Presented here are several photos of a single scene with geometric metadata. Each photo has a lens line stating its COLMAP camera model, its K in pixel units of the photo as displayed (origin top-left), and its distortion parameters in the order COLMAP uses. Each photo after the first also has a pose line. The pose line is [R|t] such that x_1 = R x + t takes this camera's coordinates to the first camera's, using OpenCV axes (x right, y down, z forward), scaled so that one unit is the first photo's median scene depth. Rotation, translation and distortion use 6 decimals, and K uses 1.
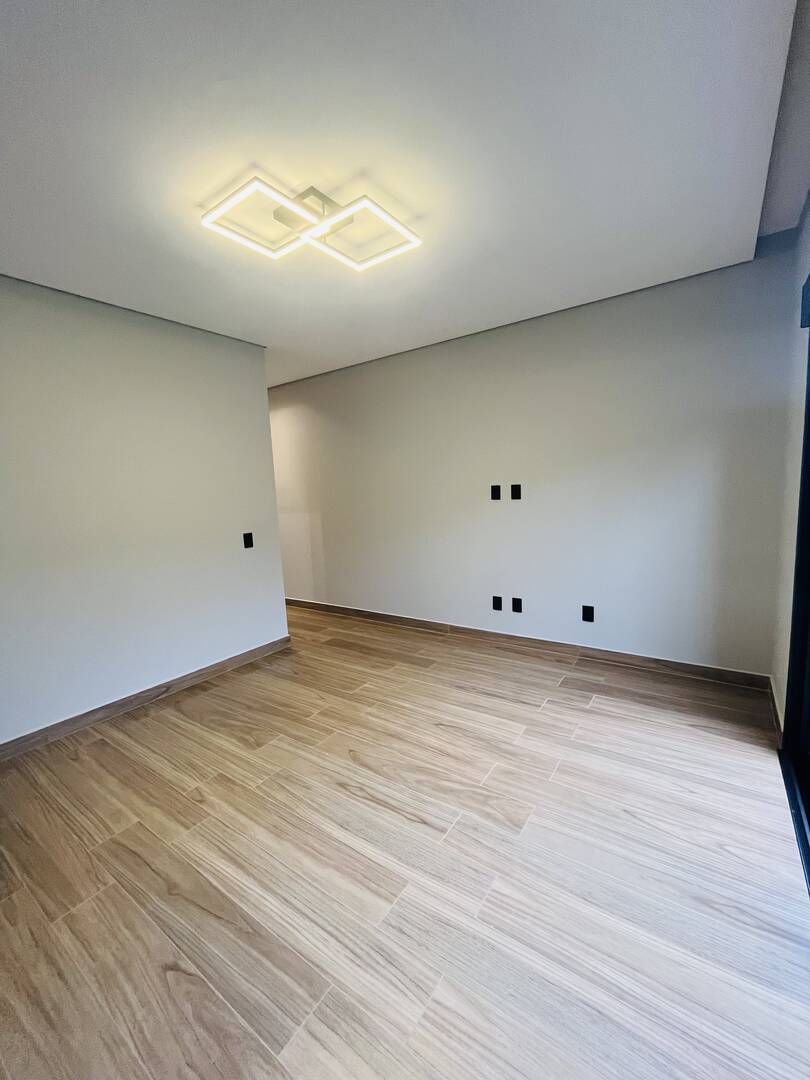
lens RADIAL K [[438.3, 0, 406.8], [0, 438.3, 538.7], [0, 0, 1]] dist [-0.004439, -0.000110]
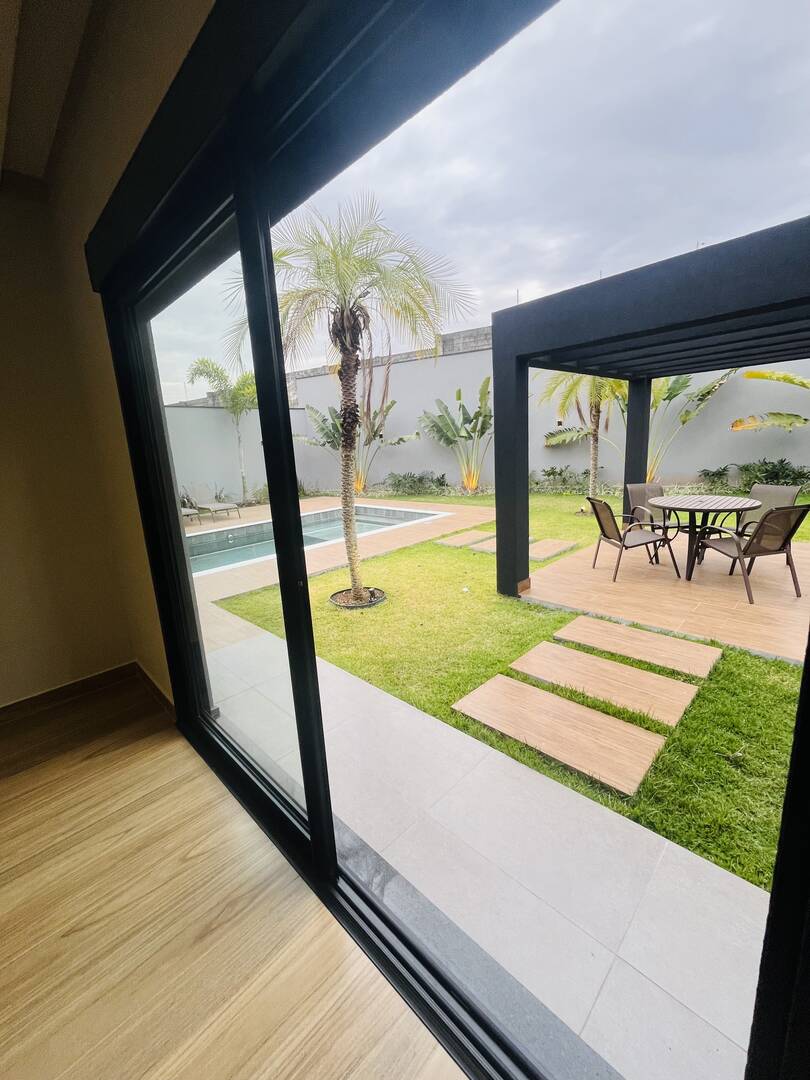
lens RADIAL K [[438.3, 0, 406.8], [0, 438.3, 538.7], [0, 0, 1]] dist [-0.004439, -0.000110]
pose [[0.170791, -0.175182, 0.969609, 0.026661], [0.167111, 0.974961, 0.146714, 0.003600], [-0.971033, 0.136975, 0.195789, 0.184680]]
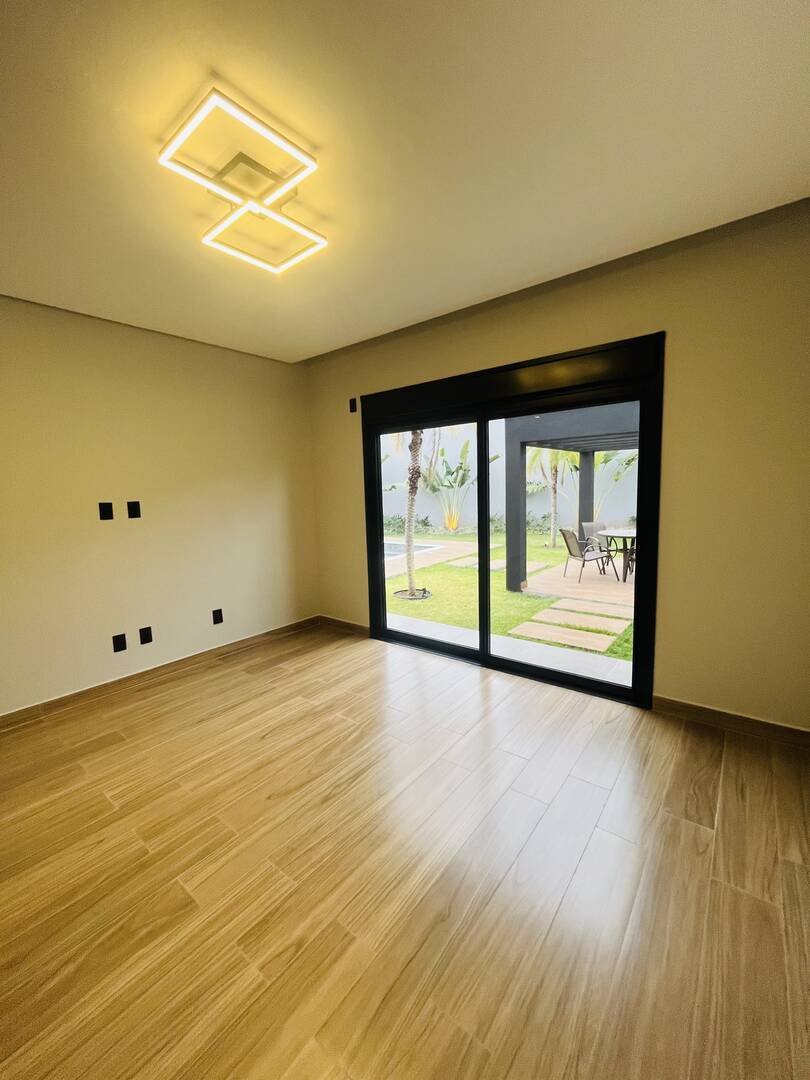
lens RADIAL K [[438.3, 0, 406.8], [0, 438.3, 538.7], [0, 0, 1]] dist [-0.004439, -0.000110]
pose [[0.061154, -0.073424, 0.995424, -0.847511], [0.147564, 0.986997, 0.063736, -0.031313], [-0.987160, 0.142991, 0.071194, 0.543278]]
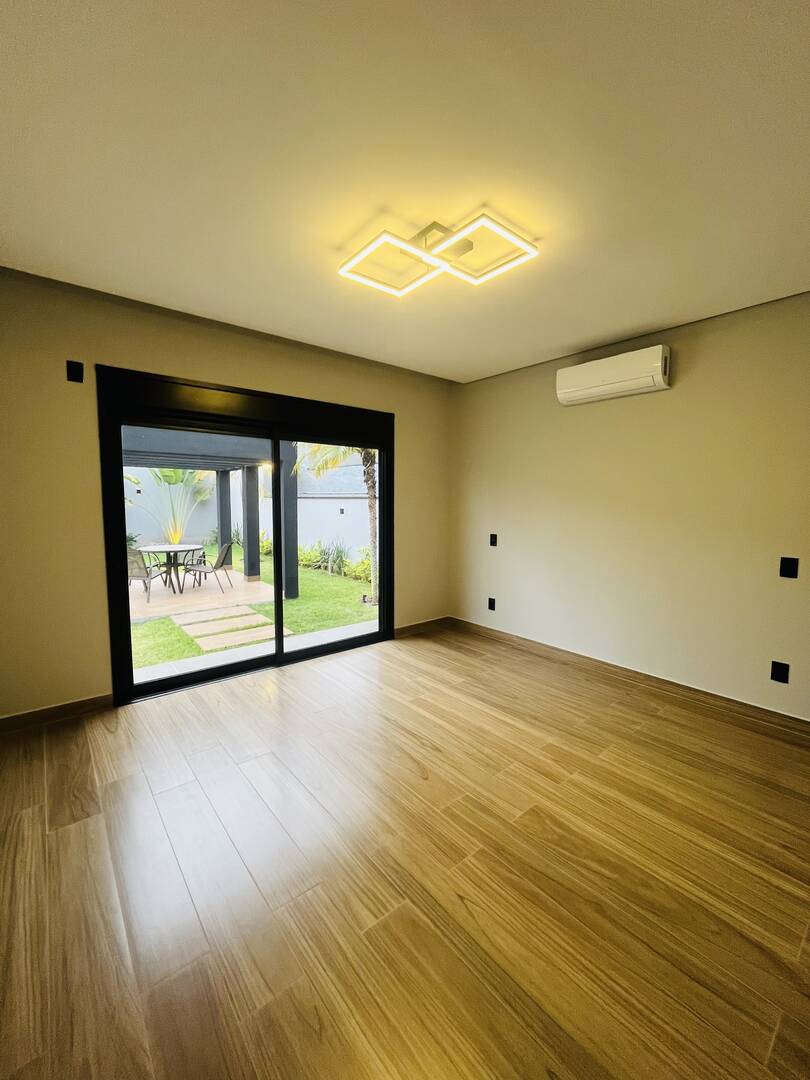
lens RADIAL K [[431.2, 0, 408.4], [0, 431.2, 546.5], [0, 0, 1]] dist [-0.012536, 0.000134]
pose [[-0.964612, 0.008834, 0.263524, -0.308234], [0.065778, 0.975902, 0.208060, -0.179210], [-0.255336, 0.218031, -0.941948, 1.609481]]
